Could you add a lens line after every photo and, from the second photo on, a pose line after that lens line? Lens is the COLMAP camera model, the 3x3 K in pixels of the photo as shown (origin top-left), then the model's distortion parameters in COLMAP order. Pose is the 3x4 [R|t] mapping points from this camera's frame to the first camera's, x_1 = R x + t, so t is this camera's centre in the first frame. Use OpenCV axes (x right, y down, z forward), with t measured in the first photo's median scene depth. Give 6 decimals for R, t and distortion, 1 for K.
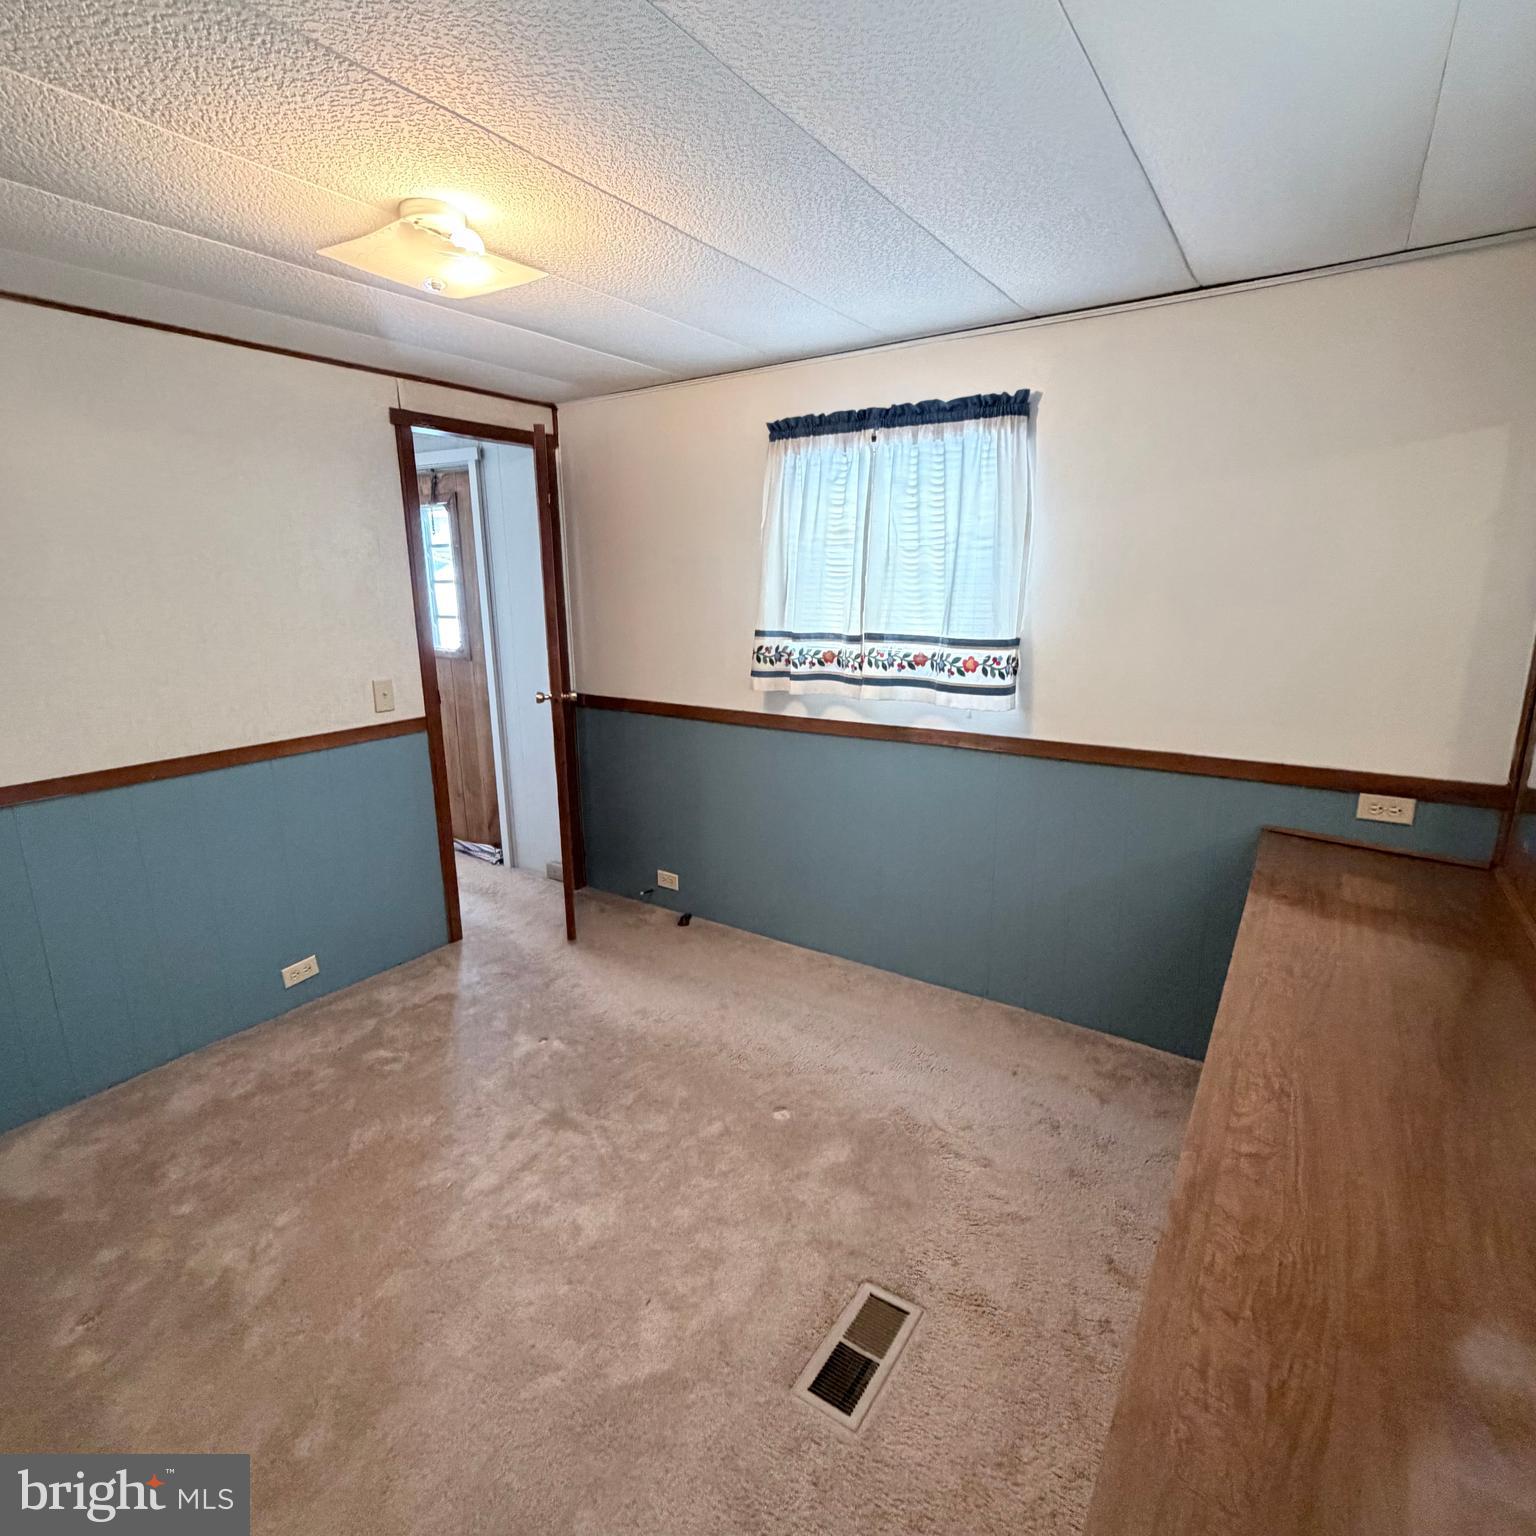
lens RADIAL K [[814.9, 0, 766.3], [0, 814.9, 761.3], [0, 0, 1]] dist [-0.000575, -0.000656]
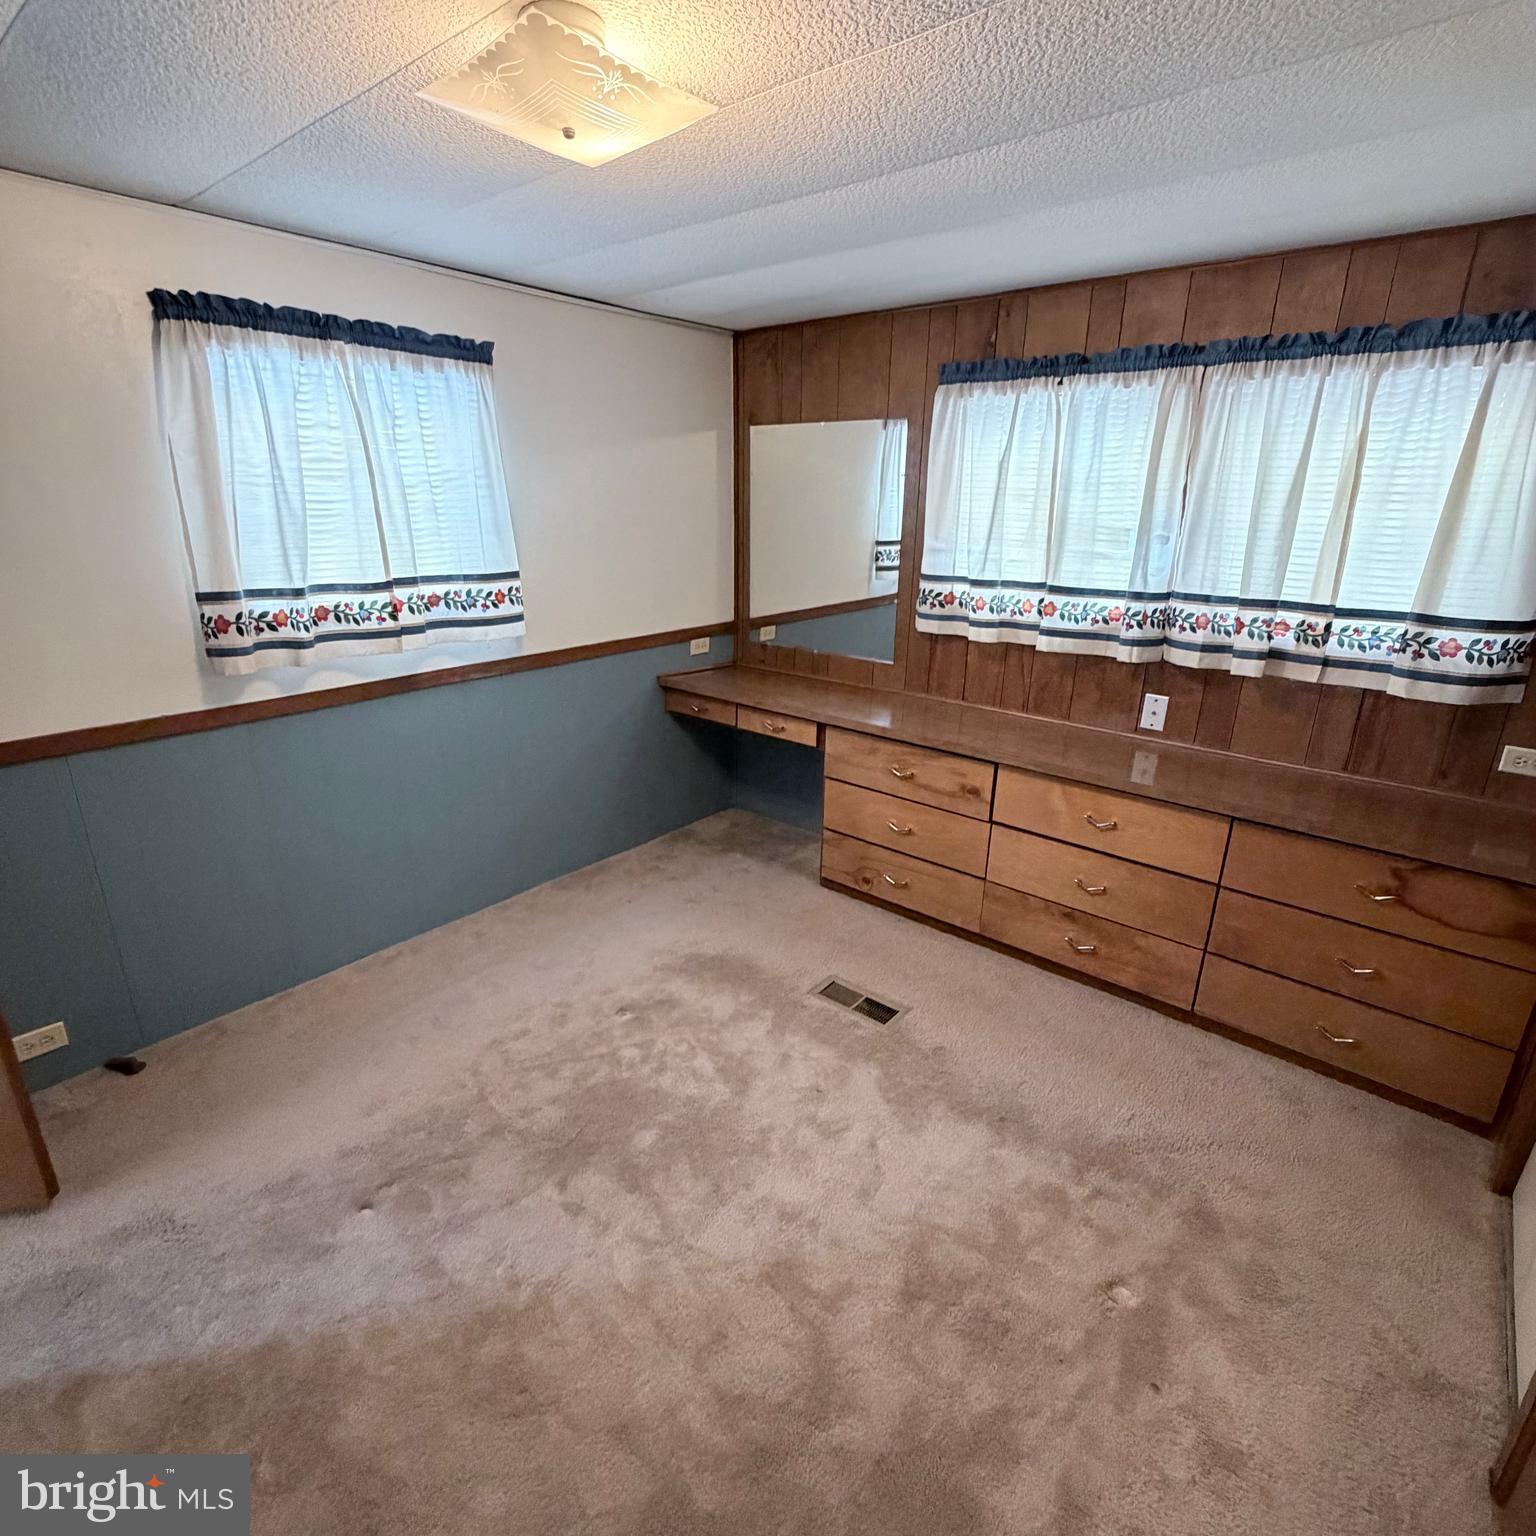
lens RADIAL K [[814.9, 0, 766.3], [0, 814.9, 761.3], [0, 0, 1]] dist [-0.000575, -0.000656]
pose [[0.099699, -0.302703, 0.947856, -0.781211], [0.210105, 0.937528, 0.277305, -0.134177], [-0.972582, 0.171502, 0.157070, 0.500467]]
